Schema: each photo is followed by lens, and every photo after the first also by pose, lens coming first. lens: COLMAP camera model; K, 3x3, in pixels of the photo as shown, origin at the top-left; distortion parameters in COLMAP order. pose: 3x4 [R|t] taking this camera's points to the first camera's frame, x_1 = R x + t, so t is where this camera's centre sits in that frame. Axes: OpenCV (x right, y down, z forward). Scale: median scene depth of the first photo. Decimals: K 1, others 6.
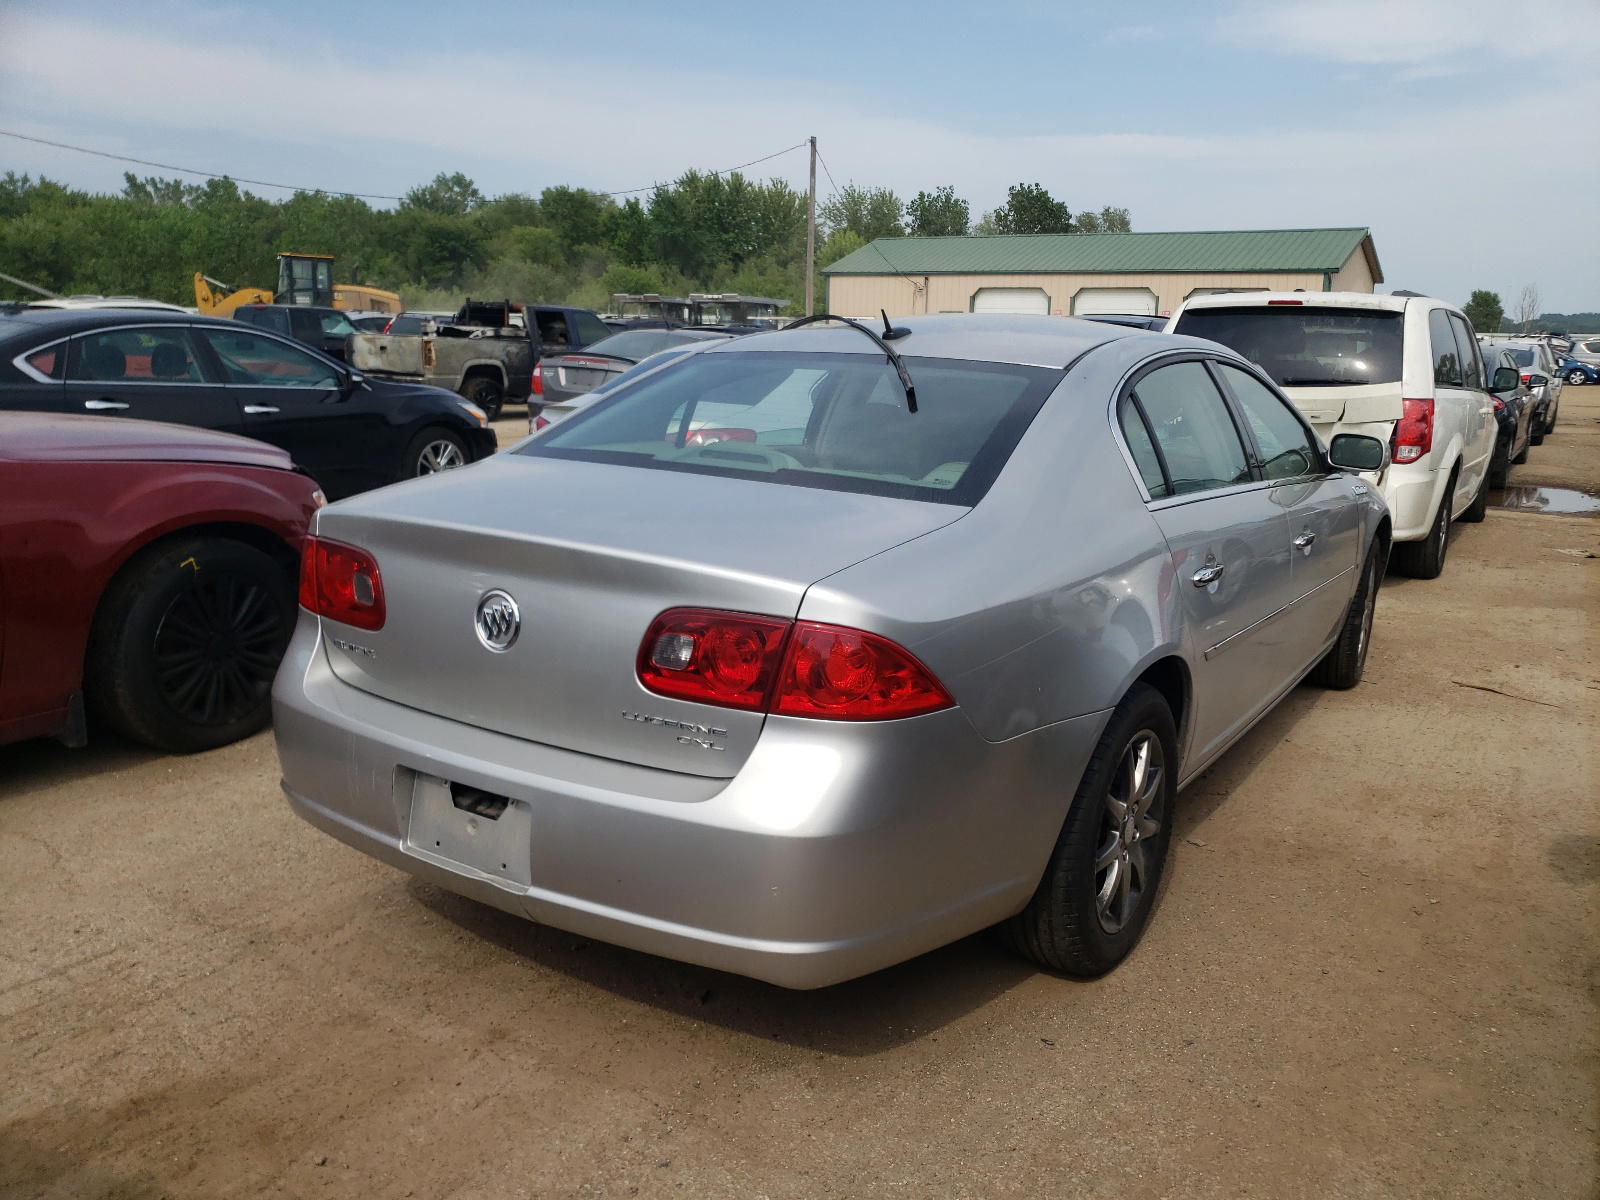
lens RADIAL K [[1205.4, 0, 800.0], [0, 1205.4, 600.0], [0, 0, 1]] dist [0.006260, 0.005443]
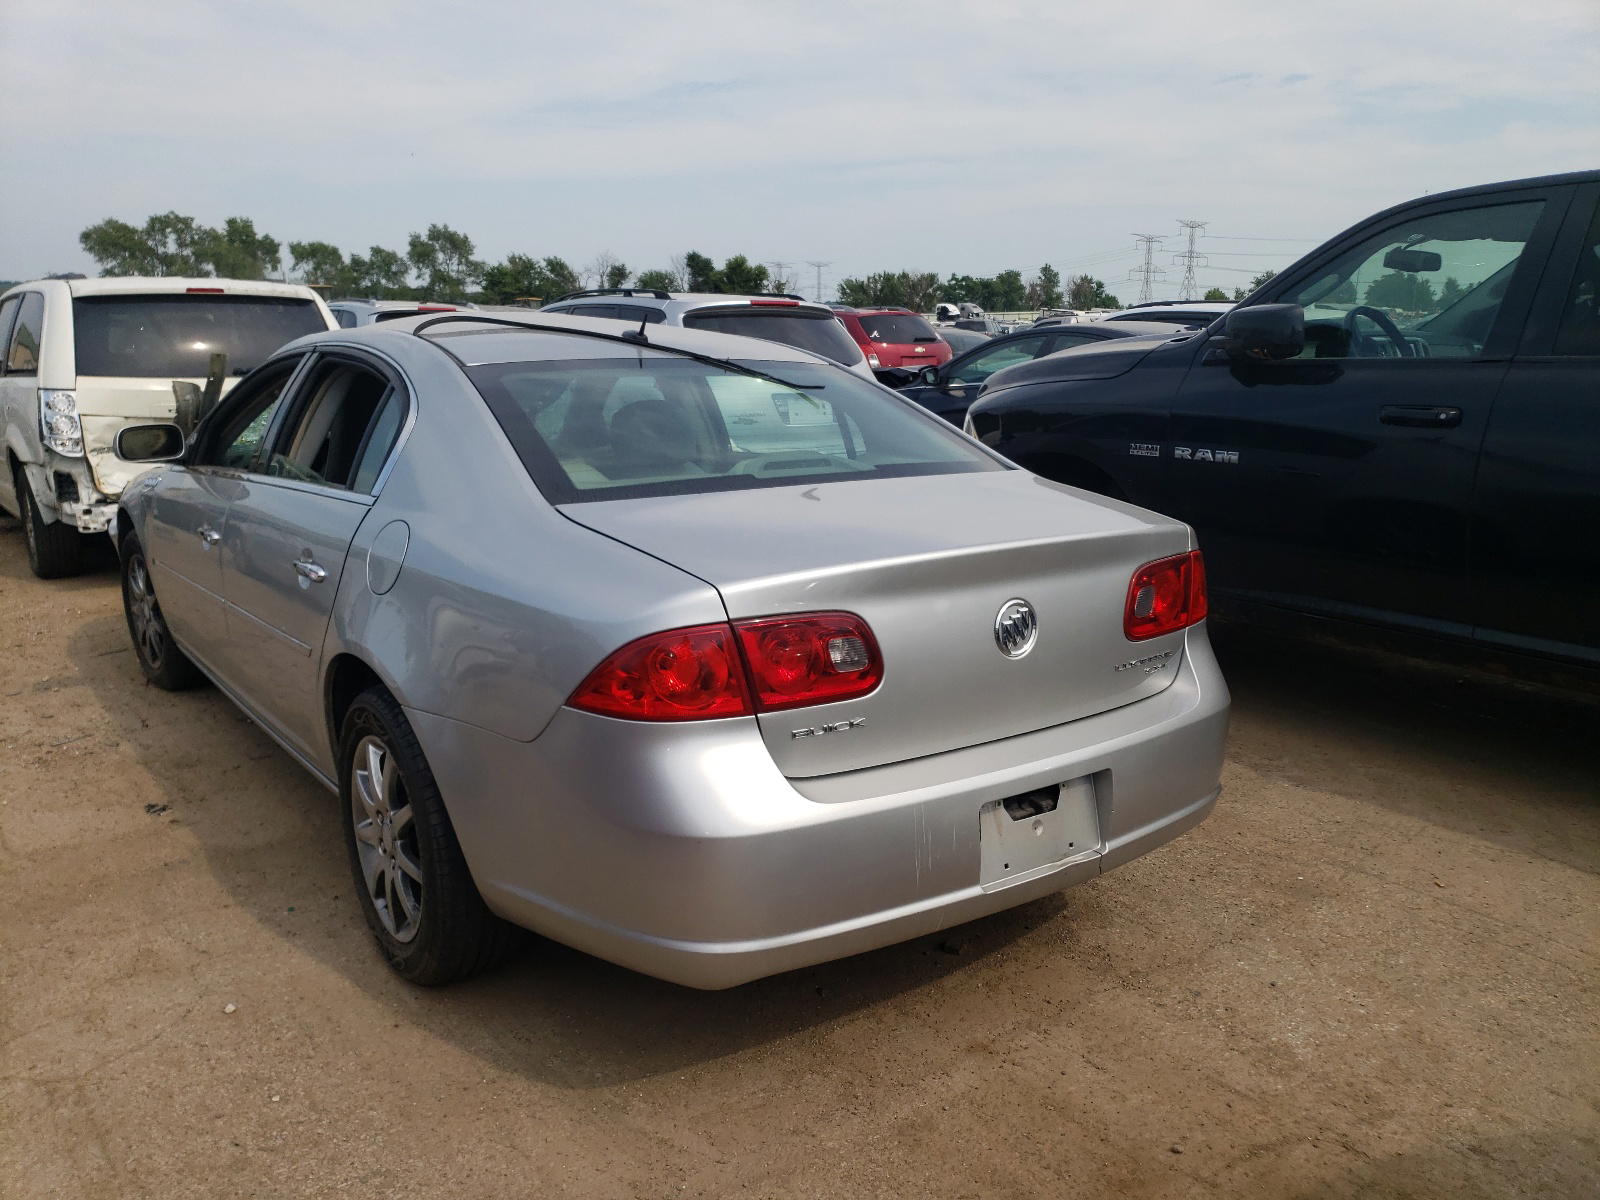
lens RADIAL K [[1238.3, 0, 800.0], [0, 1238.3, 600.0], [0, 0, 1]] dist [-0.002268, -0.003463]
pose [[0.393540, -0.223915, 0.891621, -1.157936], [0.214176, 0.965526, 0.147943, -0.183066], [-0.894011, 0.132743, 0.427931, 0.658373]]
